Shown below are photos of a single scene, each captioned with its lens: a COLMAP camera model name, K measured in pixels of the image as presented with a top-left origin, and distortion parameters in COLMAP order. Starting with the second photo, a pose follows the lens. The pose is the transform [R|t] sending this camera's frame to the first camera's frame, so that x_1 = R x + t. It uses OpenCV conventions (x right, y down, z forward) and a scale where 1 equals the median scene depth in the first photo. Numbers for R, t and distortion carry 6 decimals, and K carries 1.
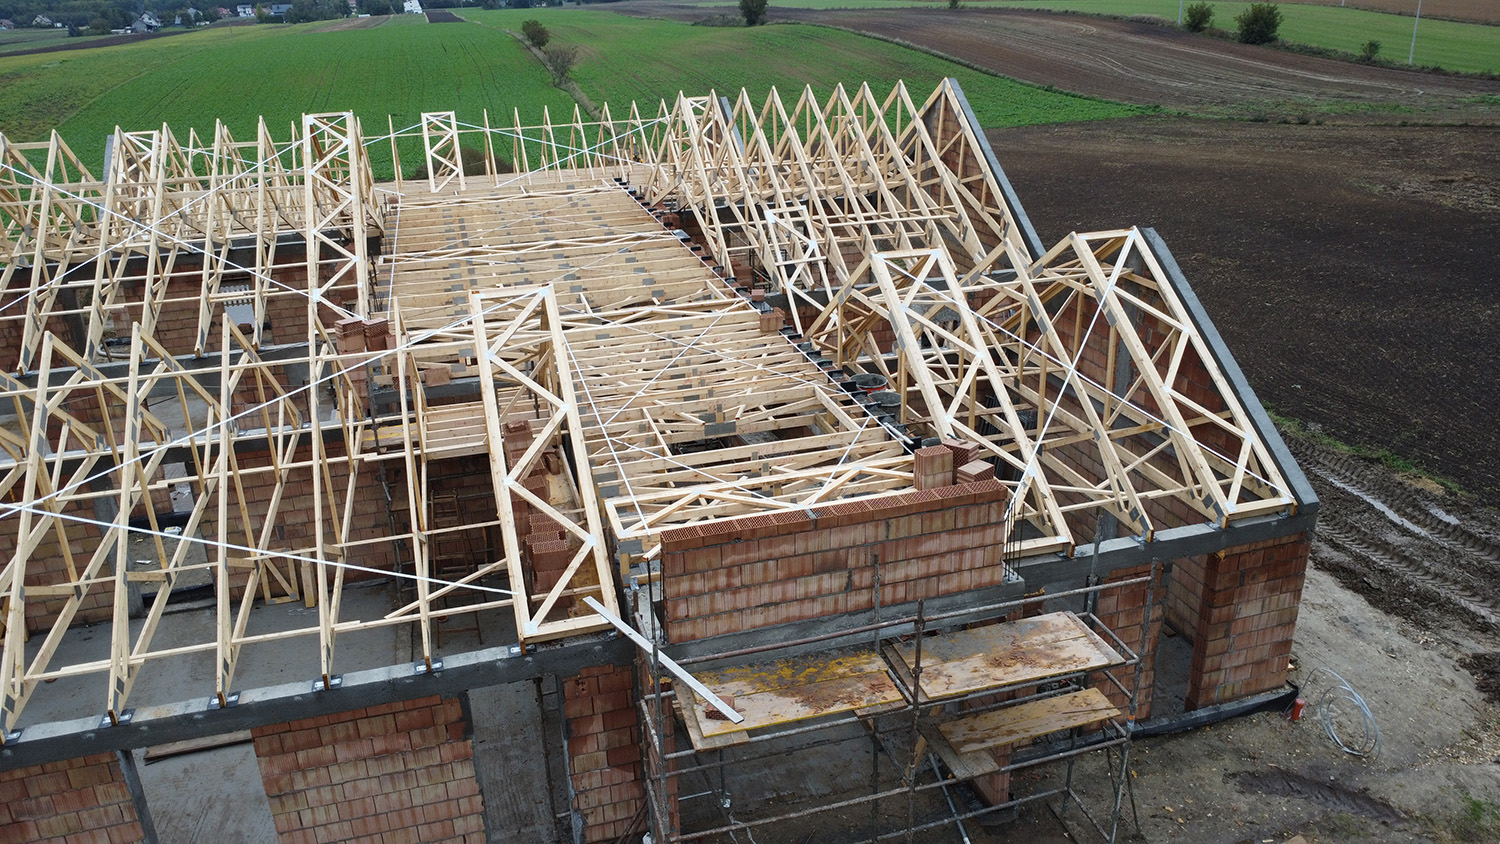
lens RADIAL K [[1088.9, 0, 753.2], [0, 1088.9, 417.7], [0, 0, 1]] dist [-0.033976, -0.002865]
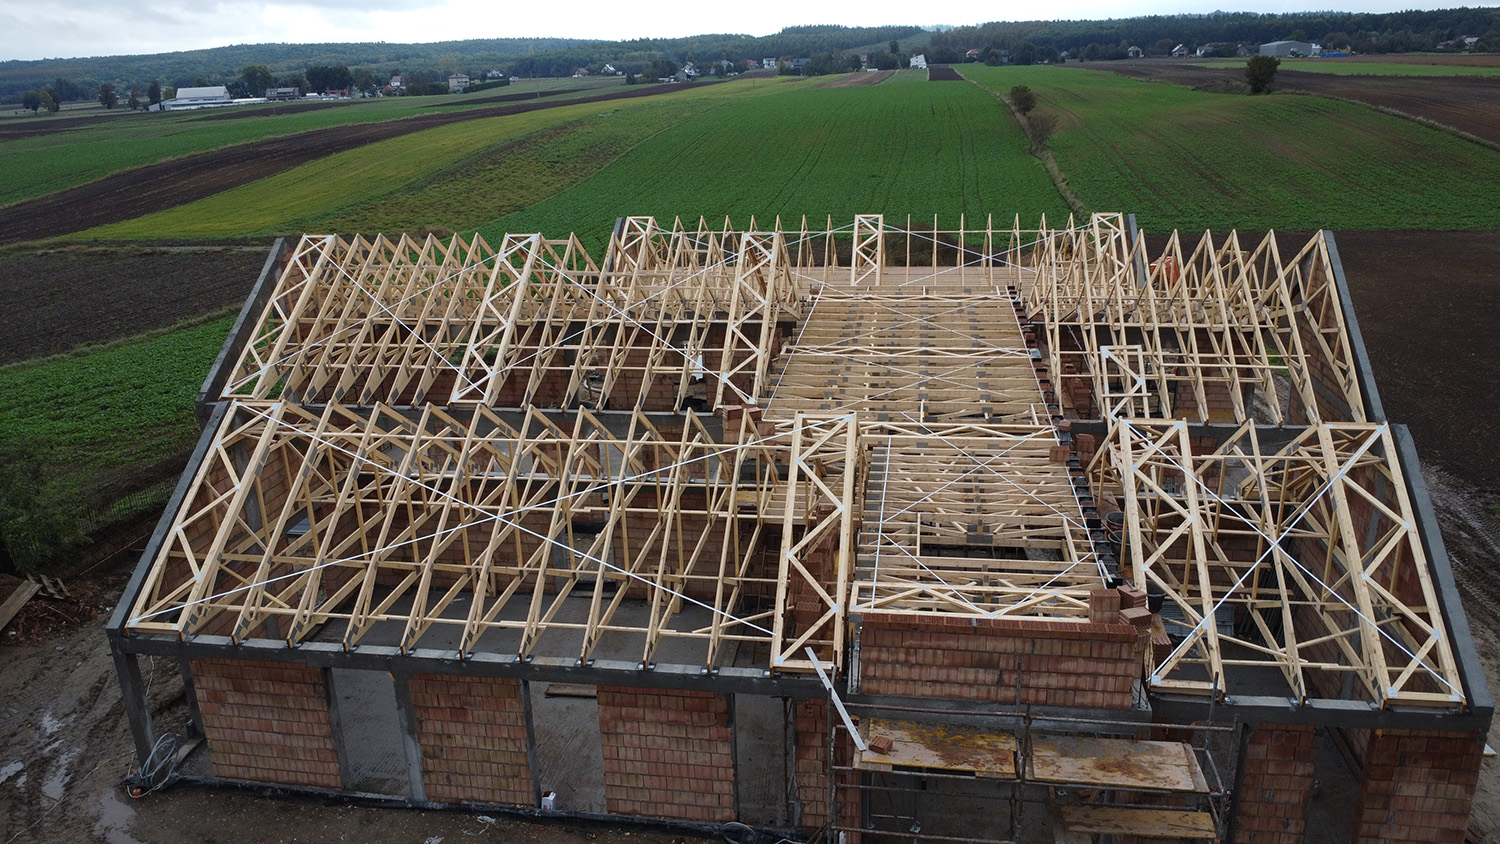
lens RADIAL K [[1088.9, 0, 748.4], [0, 1088.9, 422.2], [0, 0, 1]] dist [-0.033976, -0.002865]
pose [[0.906322, 0.135136, -0.400399, 0.234271], [-0.151230, 0.988460, -0.008708, -0.079818], [0.394602, 0.068445, 0.916300, -0.284123]]
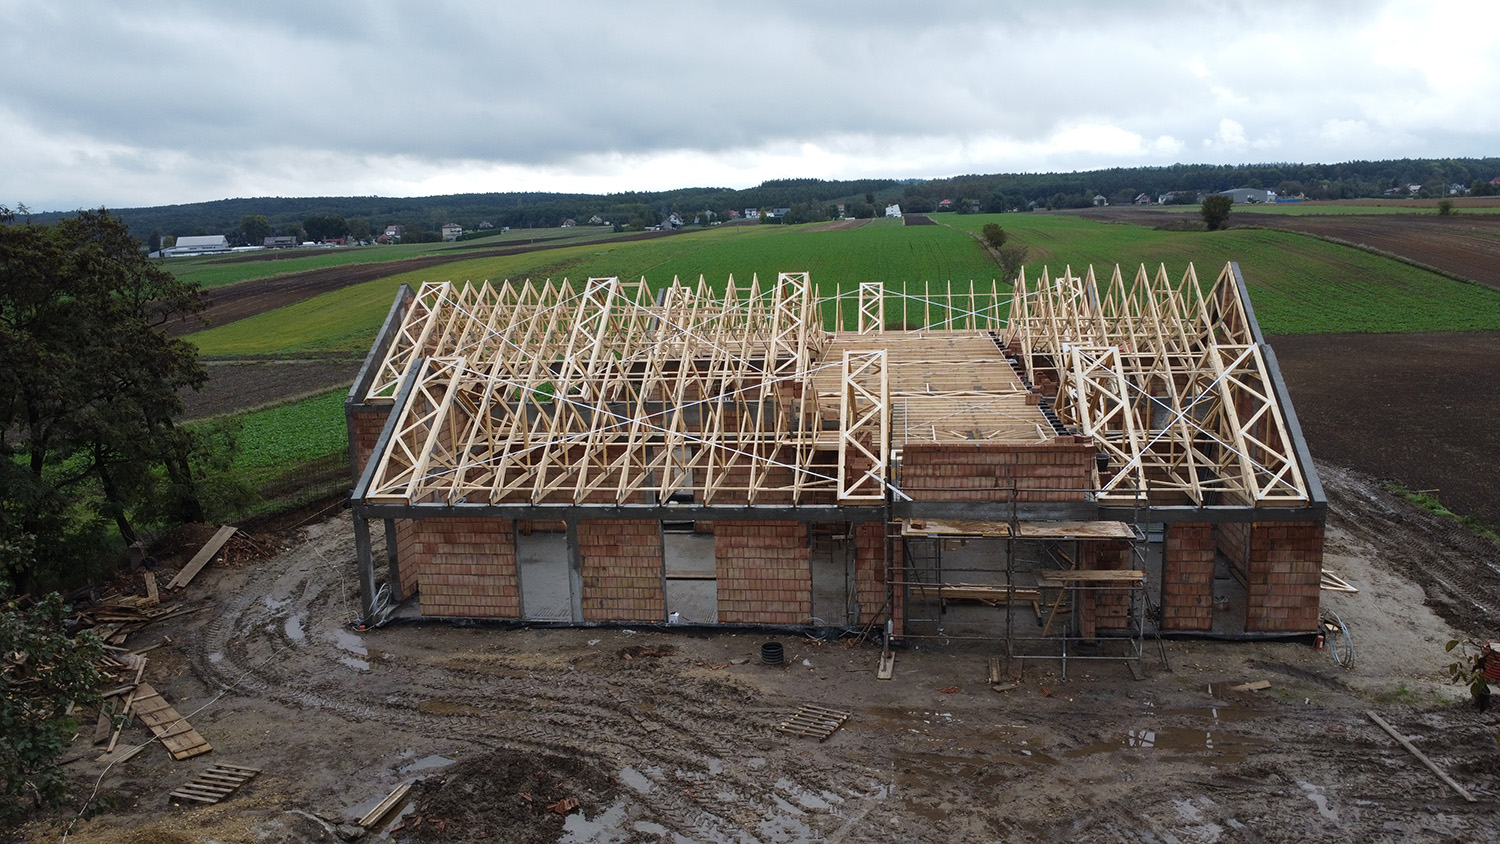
lens RADIAL K [[1088.9, 0, 749.0], [0, 1088.9, 414.4], [0, 0, 1]] dist [-0.033976, -0.002865]
pose [[0.913922, 0.071422, -0.399556, 0.362098], [-0.141276, 0.978818, -0.148180, 0.302953], [0.380509, 0.191872, 0.904653, -0.788078]]
